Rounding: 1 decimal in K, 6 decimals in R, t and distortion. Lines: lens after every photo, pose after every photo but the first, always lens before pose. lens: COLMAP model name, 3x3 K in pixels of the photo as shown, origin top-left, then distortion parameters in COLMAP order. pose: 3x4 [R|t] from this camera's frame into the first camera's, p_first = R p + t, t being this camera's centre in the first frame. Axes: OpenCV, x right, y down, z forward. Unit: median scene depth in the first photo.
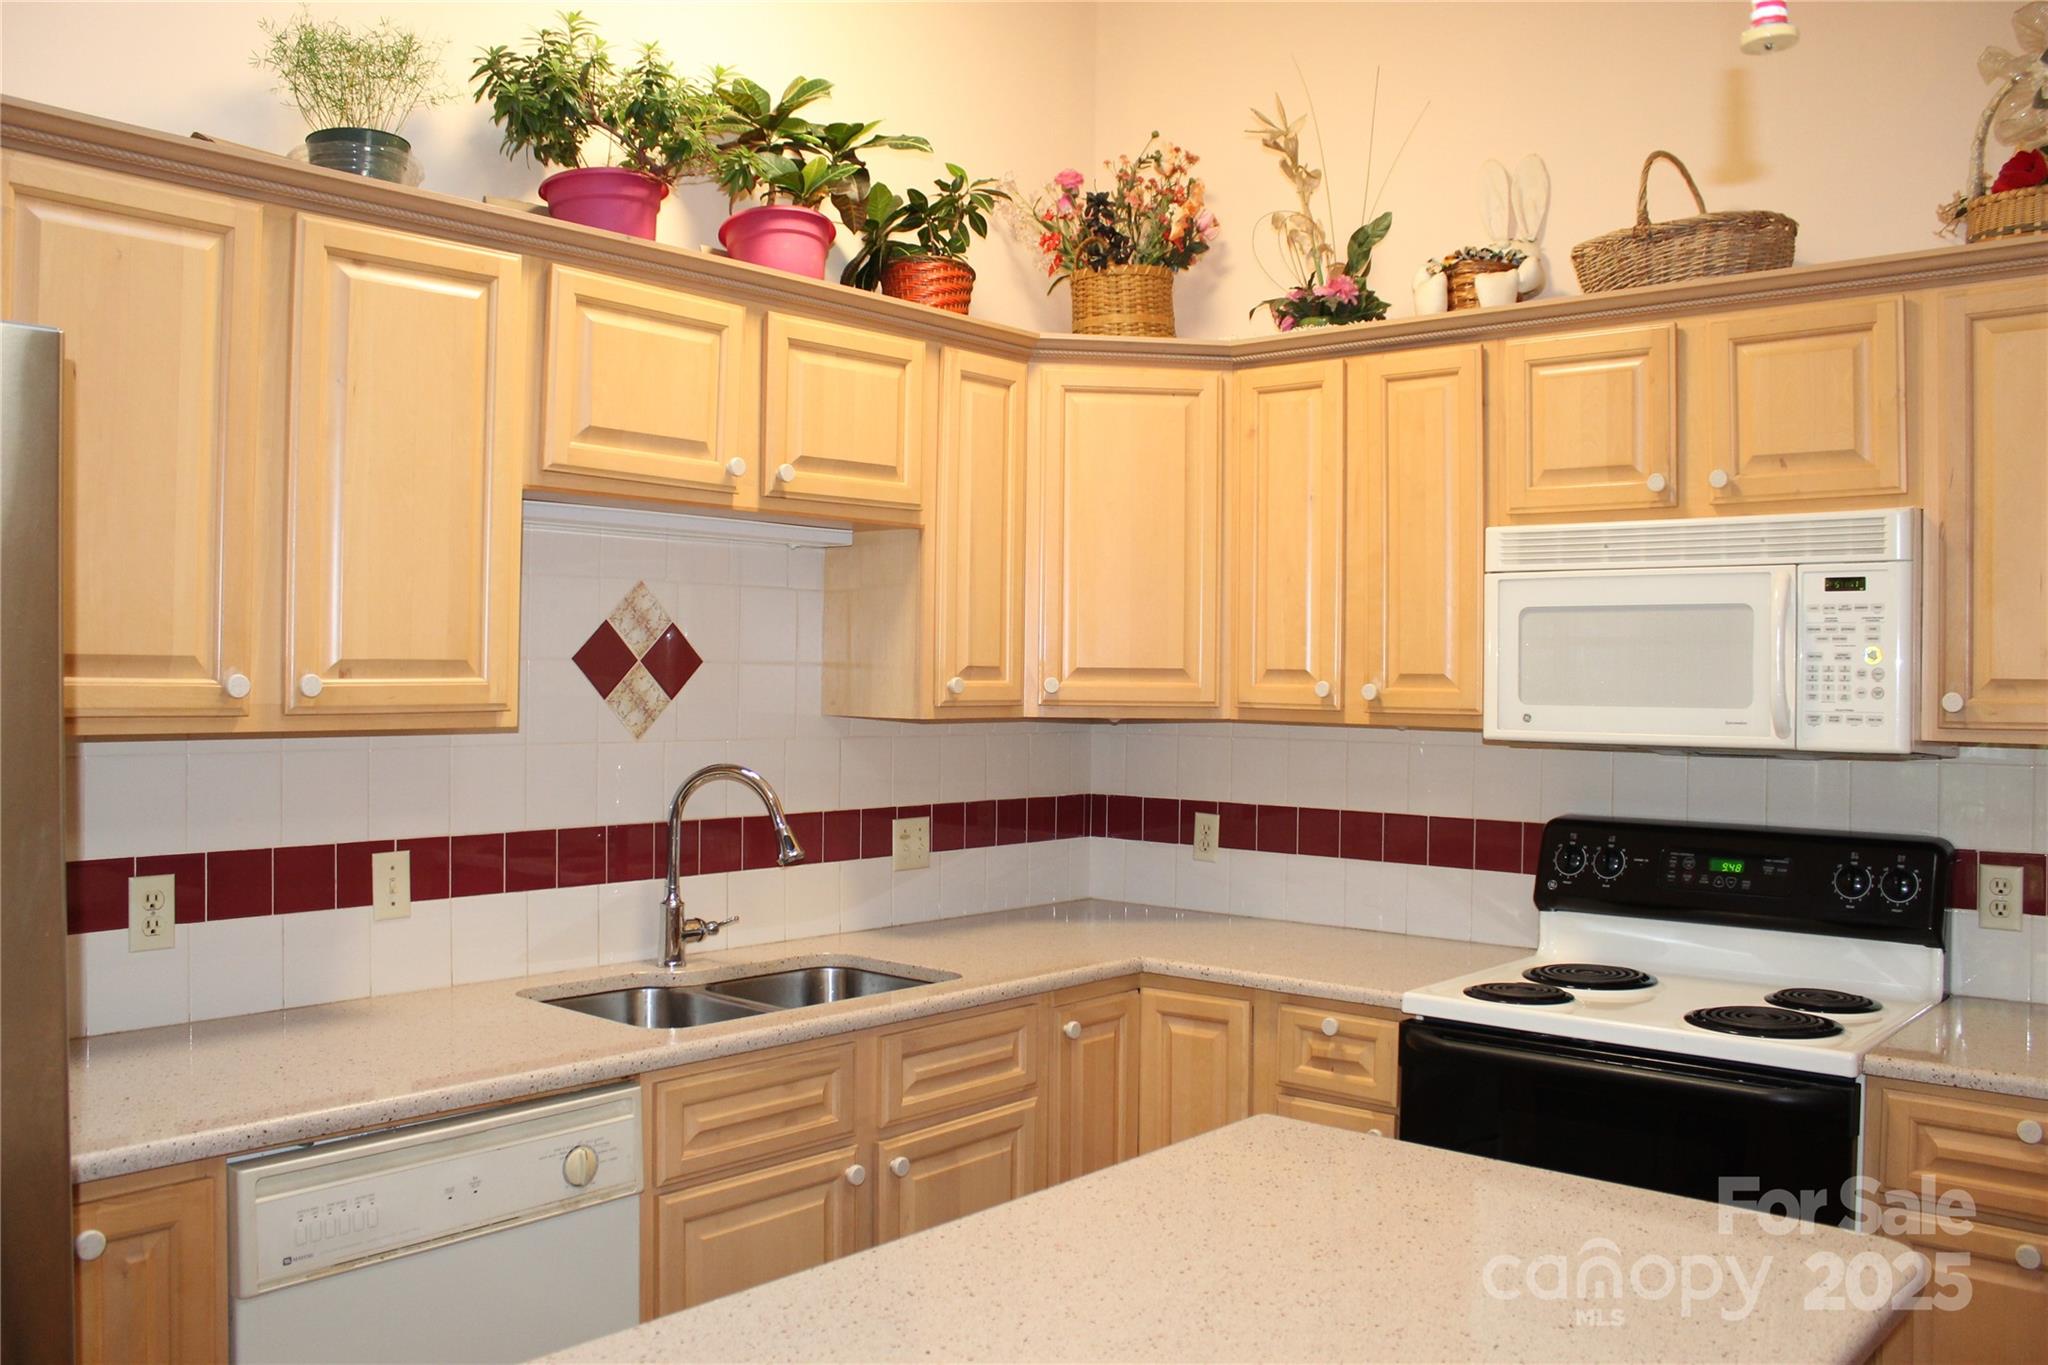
lens RADIAL K [[1680.4, 0, 1035.3], [0, 1680.4, 676.8], [0, 0, 1]] dist [-0.158744, 0.142049]
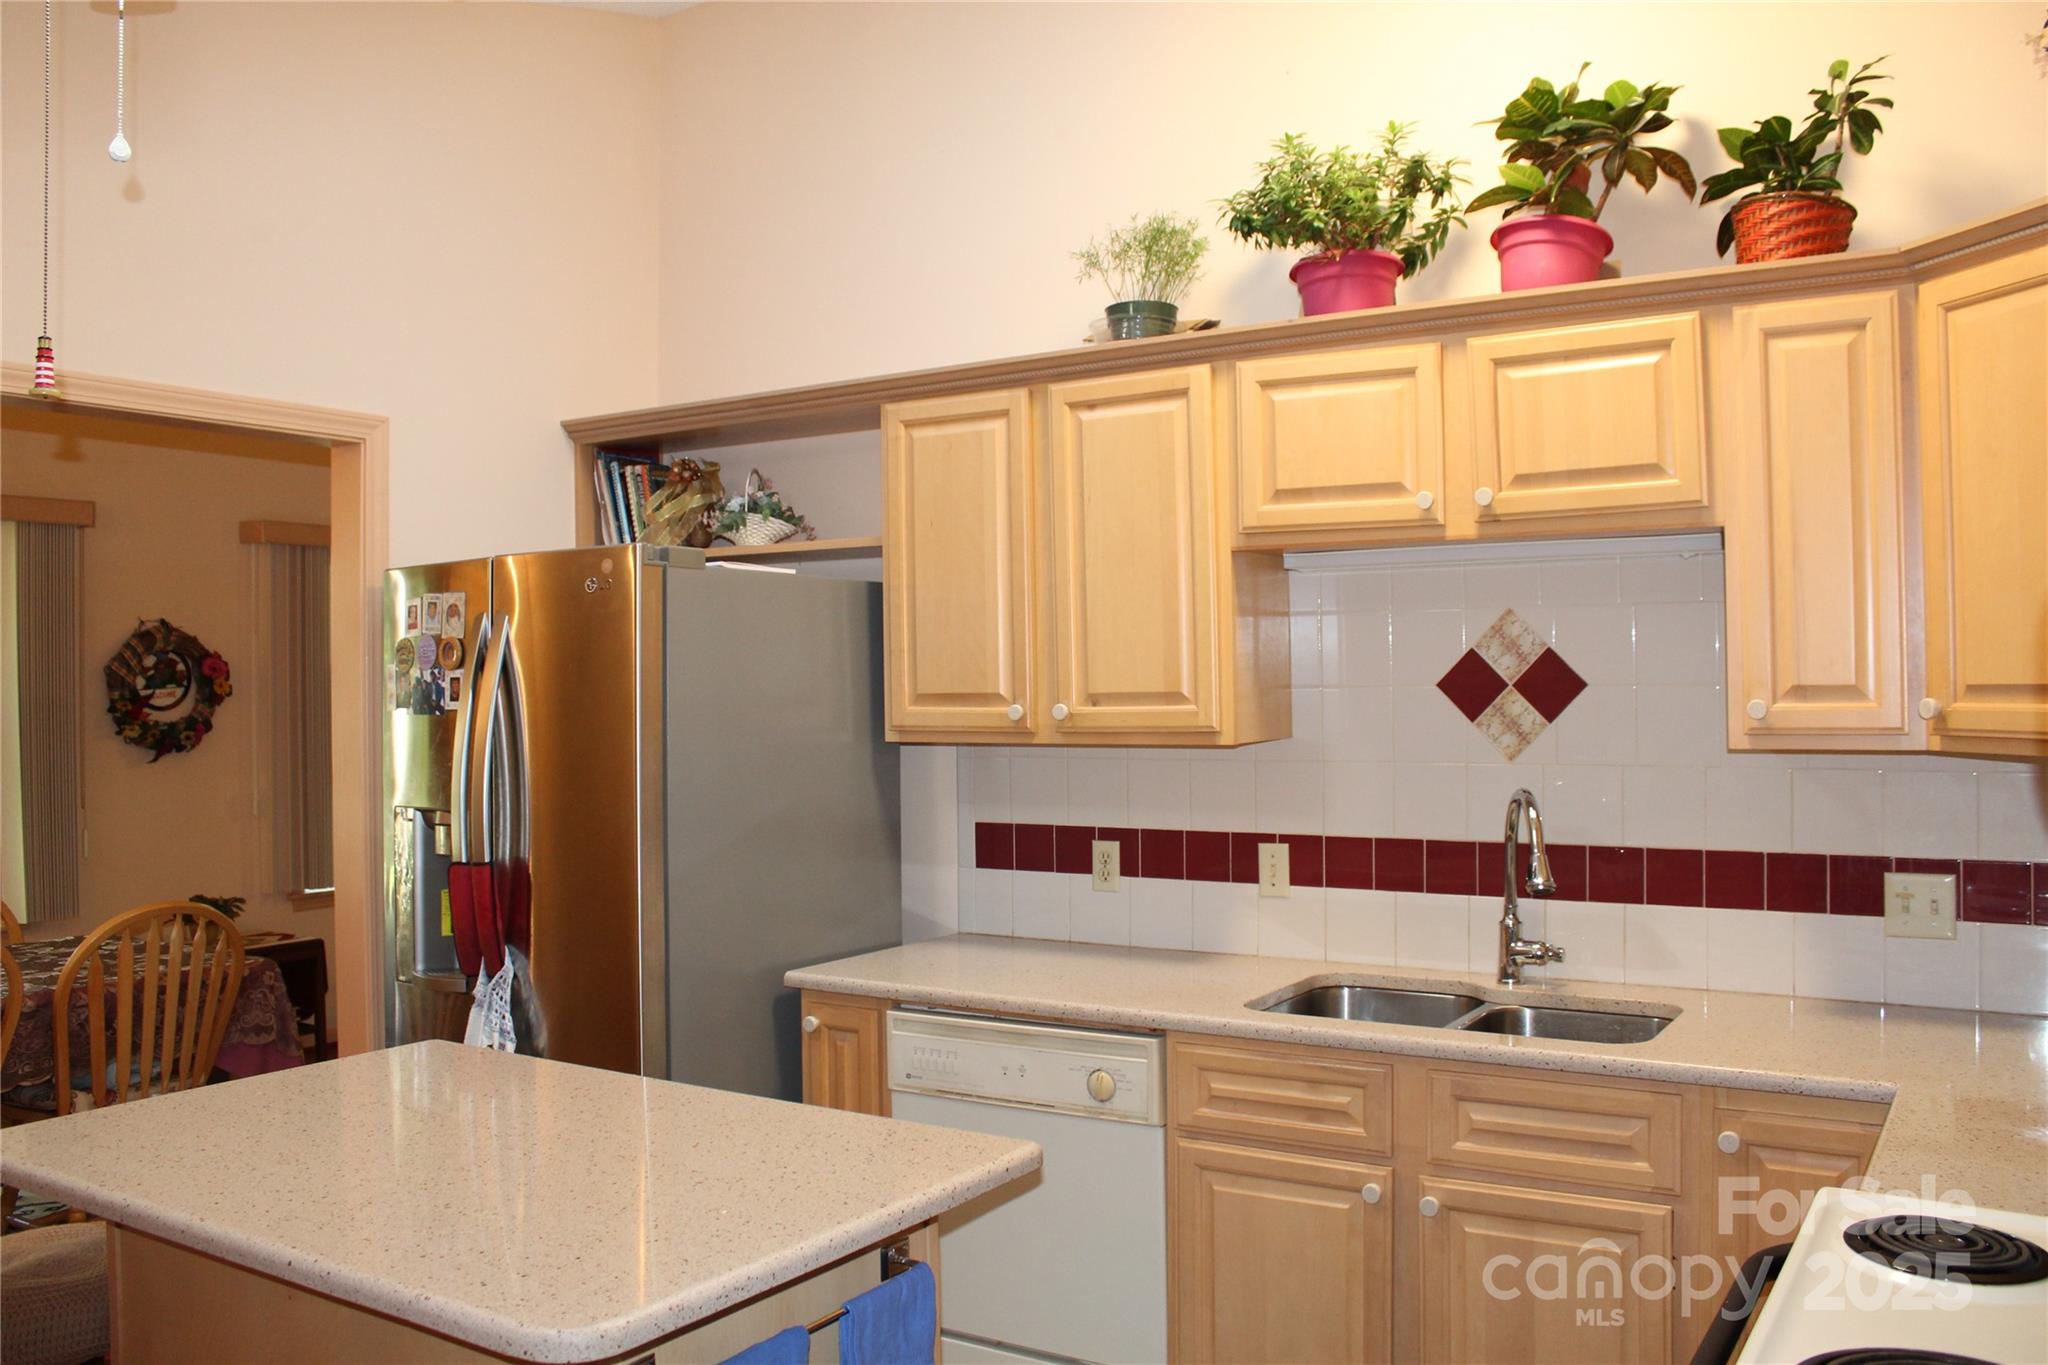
lens RADIAL K [[1680.4, 0, 1035.3], [0, 1680.4, 676.8], [0, 0, 1]] dist [-0.158744, 0.142049]
pose [[0.148935, -0.017358, -0.988695, 0.744481], [0.010645, 0.999816, -0.015950, -0.001674], [0.988790, -0.008149, 0.149092, 0.557645]]
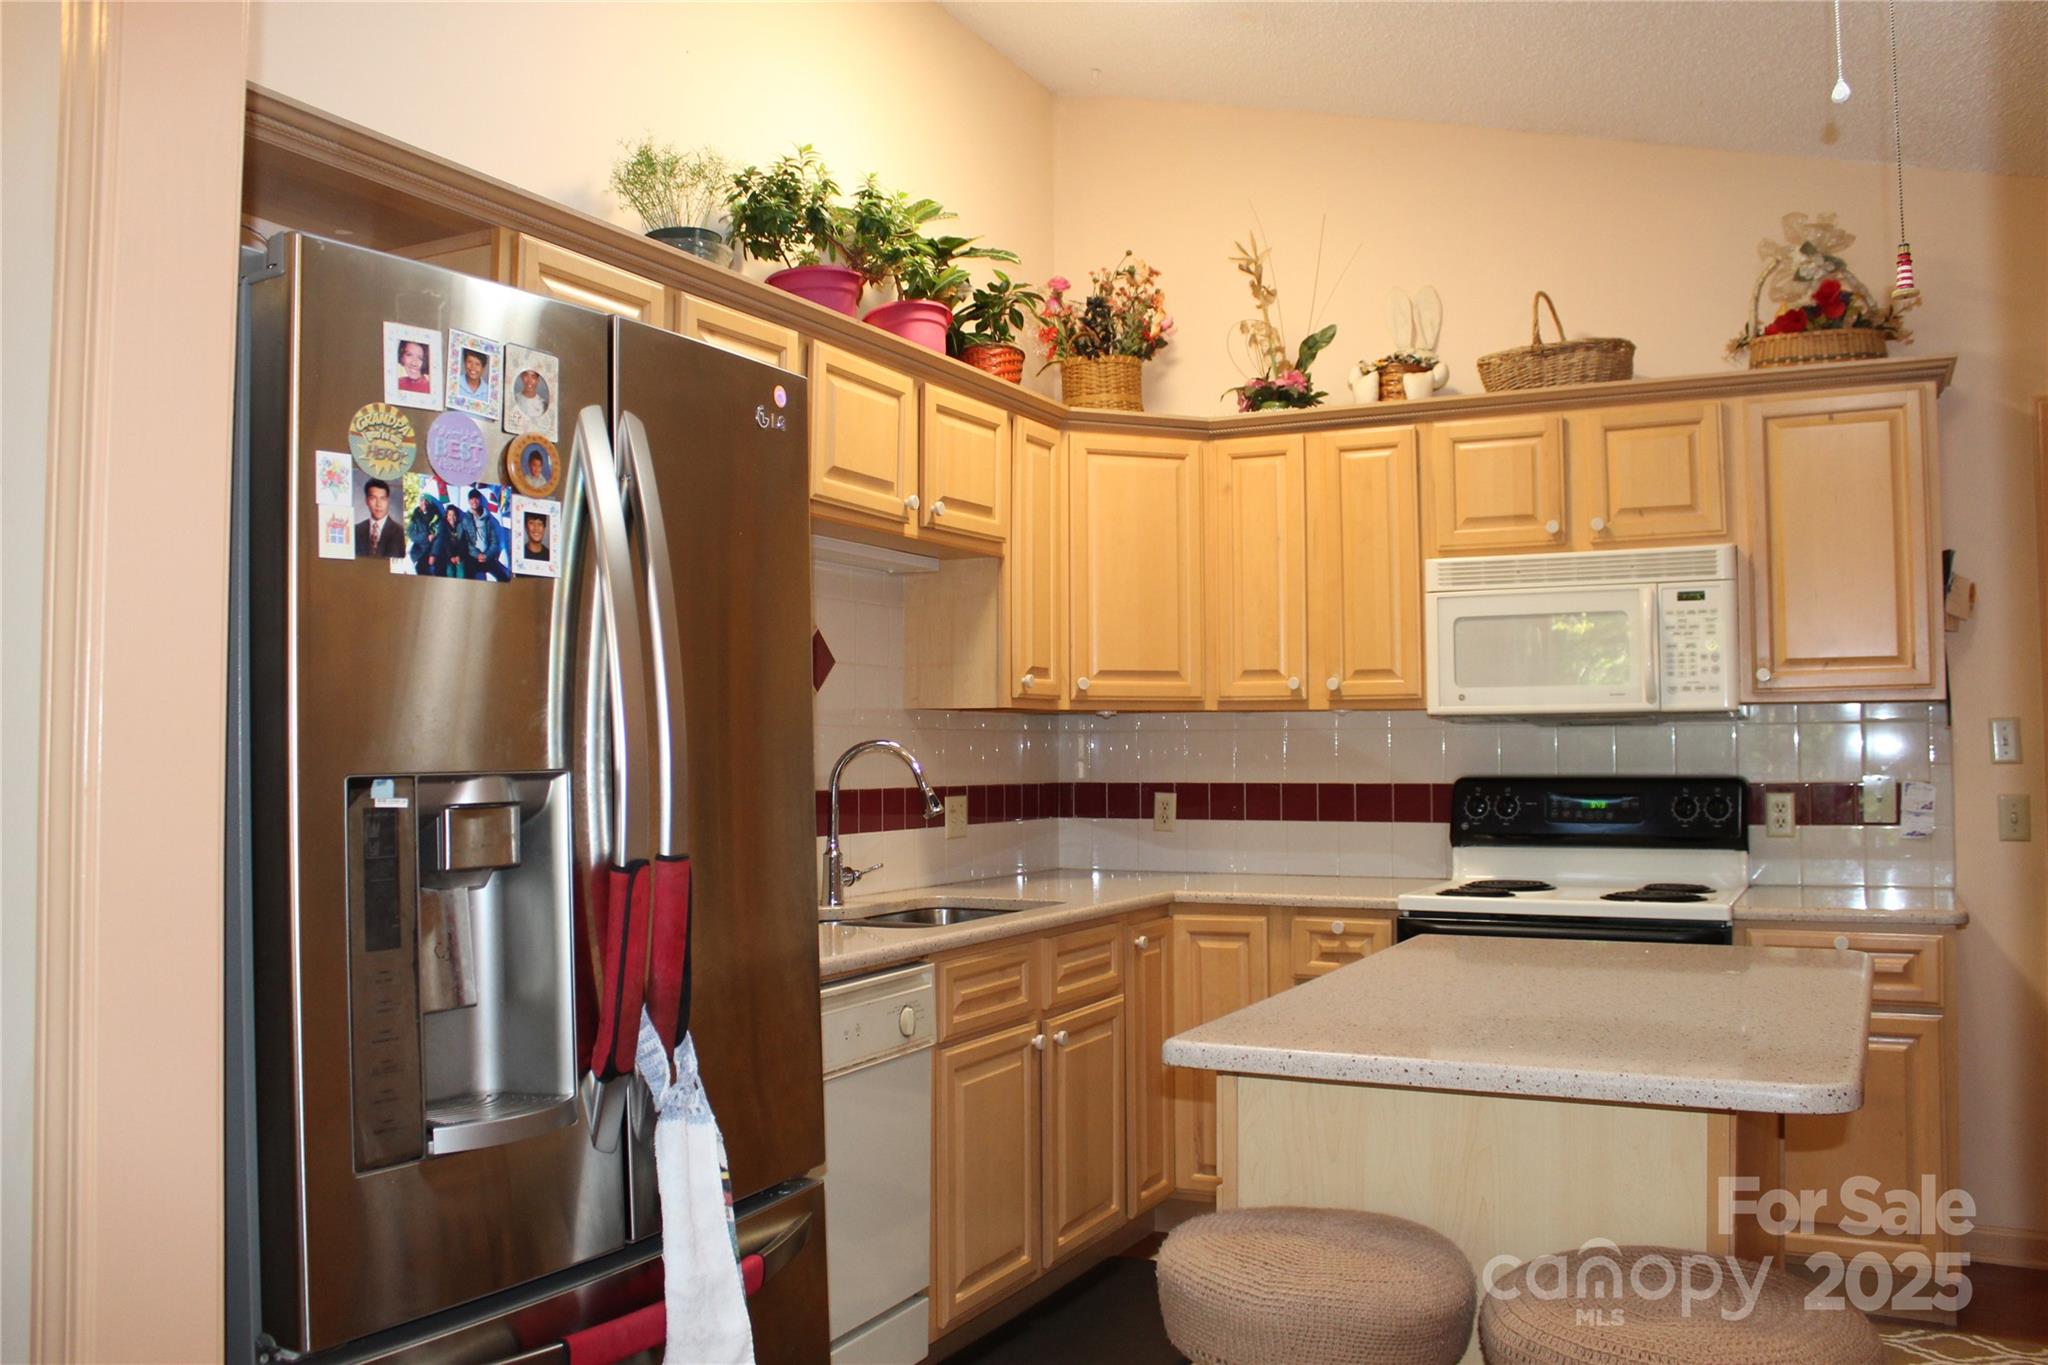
lens RADIAL K [[1680.4, 0, 1035.3], [0, 1680.4, 676.8], [0, 0, 1]] dist [-0.158744, 0.142049]
pose [[0.971345, -0.004749, 0.237627, -0.363316], [0.015361, 0.998964, -0.042829, 0.059607], [-0.237178, 0.045252, 0.970412, -0.245779]]
